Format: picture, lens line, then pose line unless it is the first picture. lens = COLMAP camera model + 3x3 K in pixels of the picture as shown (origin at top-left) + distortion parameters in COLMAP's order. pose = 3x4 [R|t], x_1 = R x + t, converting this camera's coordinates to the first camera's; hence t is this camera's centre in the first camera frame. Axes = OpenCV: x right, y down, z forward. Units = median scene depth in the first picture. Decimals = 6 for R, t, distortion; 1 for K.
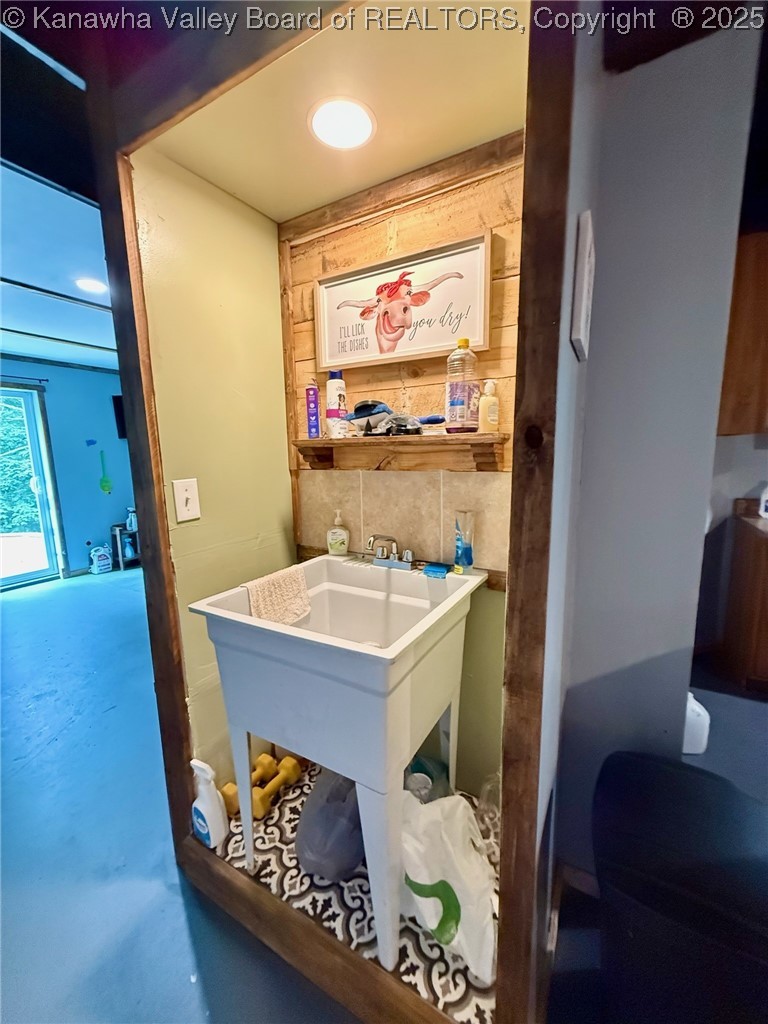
lens RADIAL K [[410.8, 0, 380.6], [0, 410.8, 512.4], [0, 0, 1]] dist [0.000360, 0.000485]
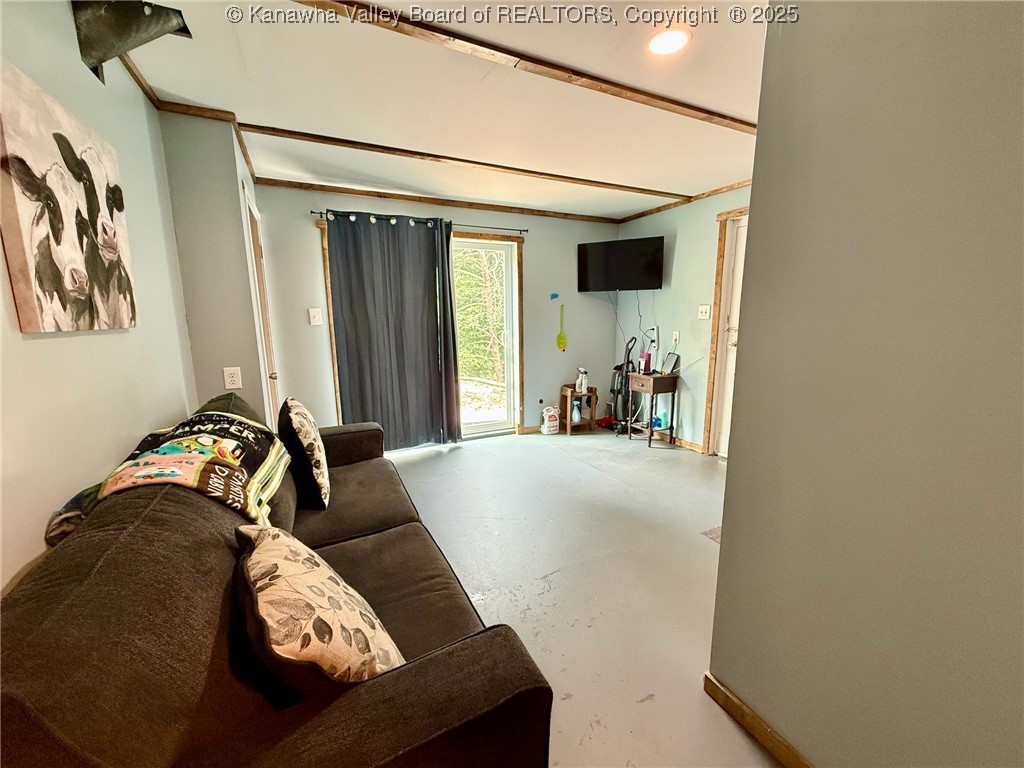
lens RADIAL K [[410.8, 0, 513.6], [0, 410.8, 384.3], [0, 0, 1]] dist [0.000360, 0.000485]
pose [[0.837021, 0.109551, -0.536091, -0.250517], [-0.093961, 0.993976, 0.056415, -0.012668], [0.539042, 0.003151, 0.842273, 0.153309]]
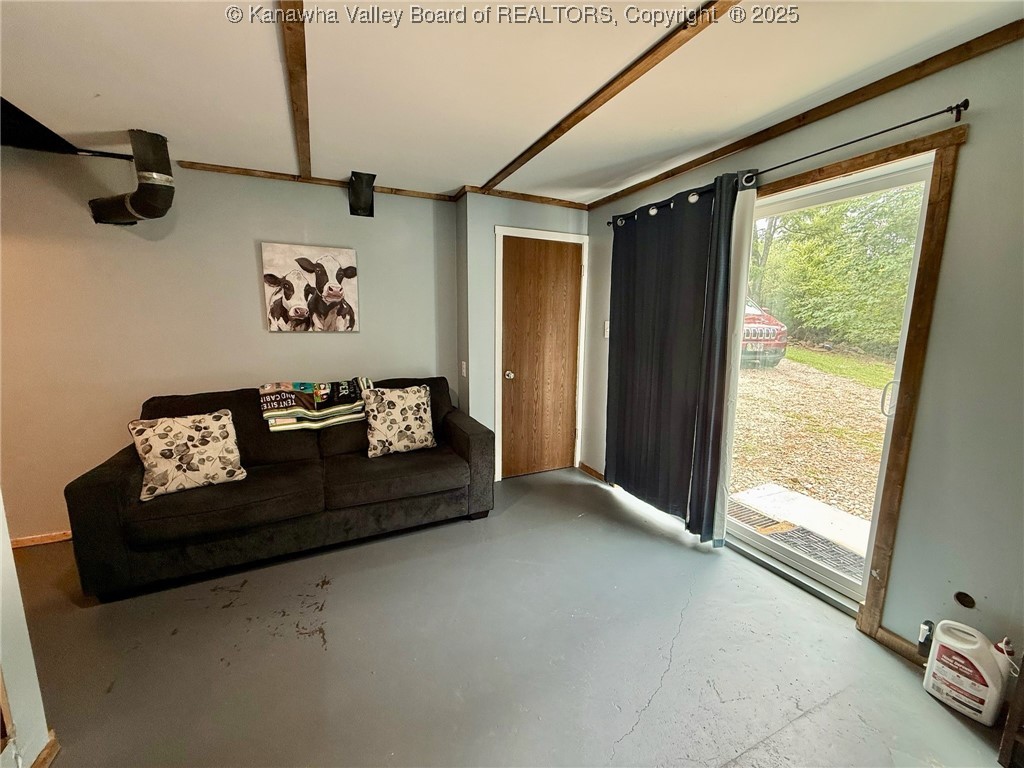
lens RADIAL K [[410.8, 0, 508.8], [0, 410.8, 383.7], [0, 0, 1]] dist [0.000360, 0.000485]
pose [[-0.579740, 0.145234, -0.801753, -0.261499], [-0.118156, 0.958601, 0.259083, -0.130159], [0.806189, 0.244932, -0.538579, 0.835652]]
